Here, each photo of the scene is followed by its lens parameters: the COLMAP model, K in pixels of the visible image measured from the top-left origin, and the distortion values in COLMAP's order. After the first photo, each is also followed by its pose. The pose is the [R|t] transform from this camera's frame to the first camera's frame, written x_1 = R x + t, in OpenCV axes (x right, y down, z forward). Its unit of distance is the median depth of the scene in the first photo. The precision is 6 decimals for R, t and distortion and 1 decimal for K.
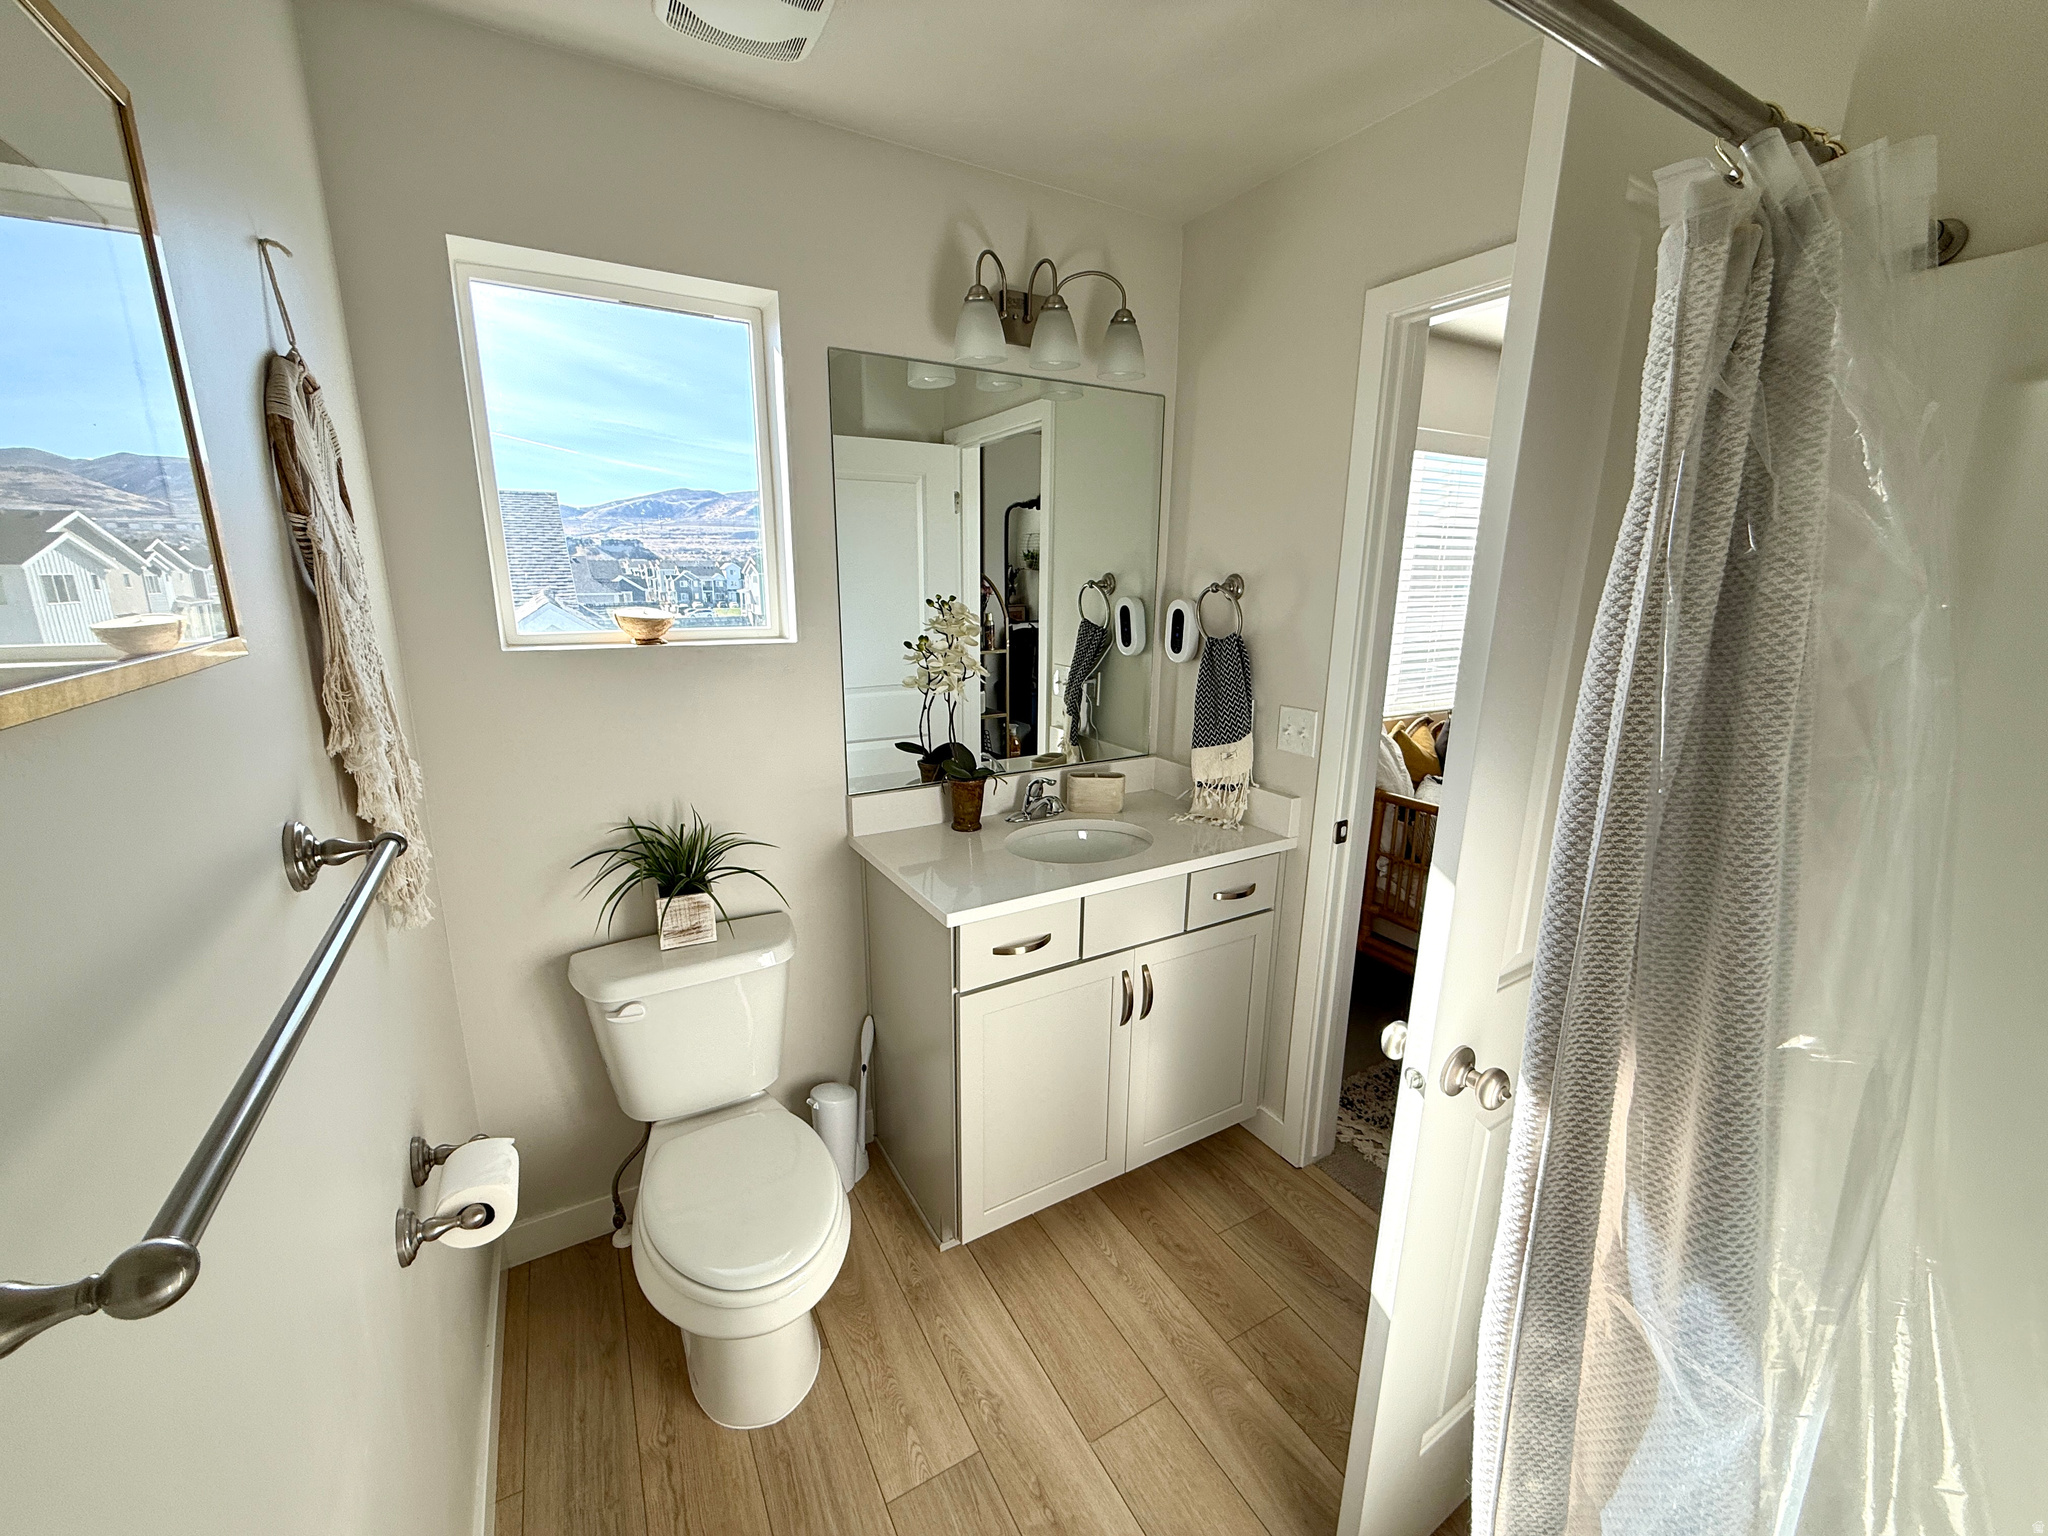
lens RADIAL K [[820.2, 0, 1028.2], [0, 820.2, 762.4], [0, 0, 1]] dist [-0.000487, -0.000476]
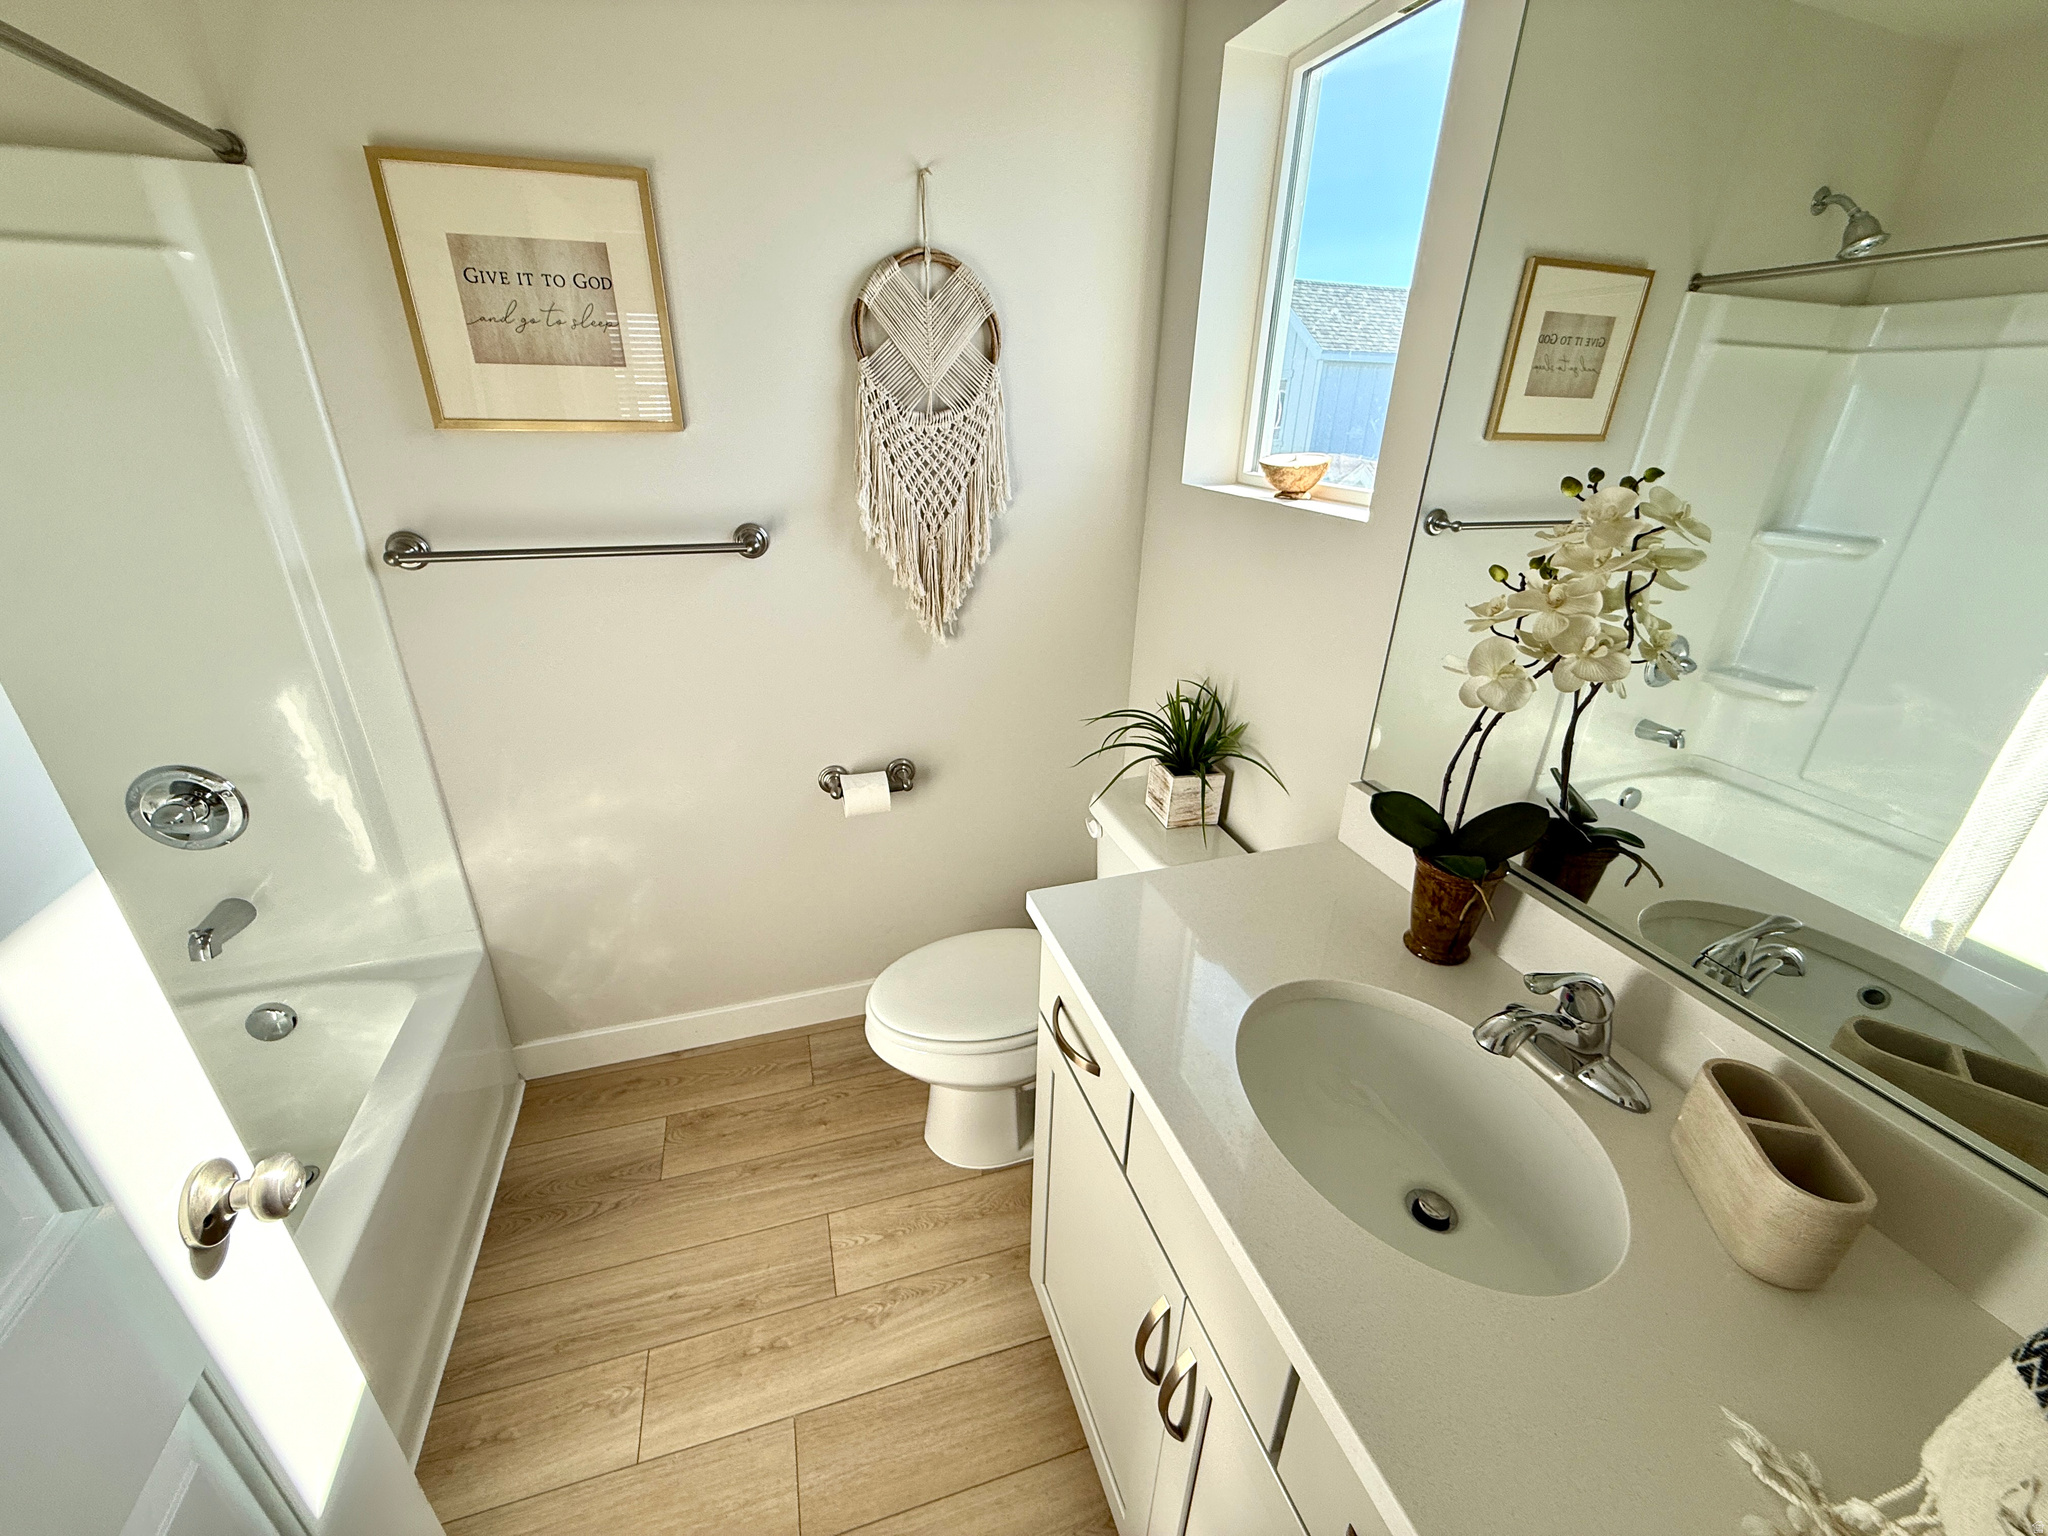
lens RADIAL K [[820.2, 0, 1022.1], [0, 820.2, 768.3], [0, 0, 1]] dist [-0.000487, -0.000476]
pose [[-0.224522, 0.389249, -0.893351, 0.545929], [-0.240941, 0.866117, 0.437937, -0.249508], [0.944213, 0.313571, -0.100676, 1.093999]]
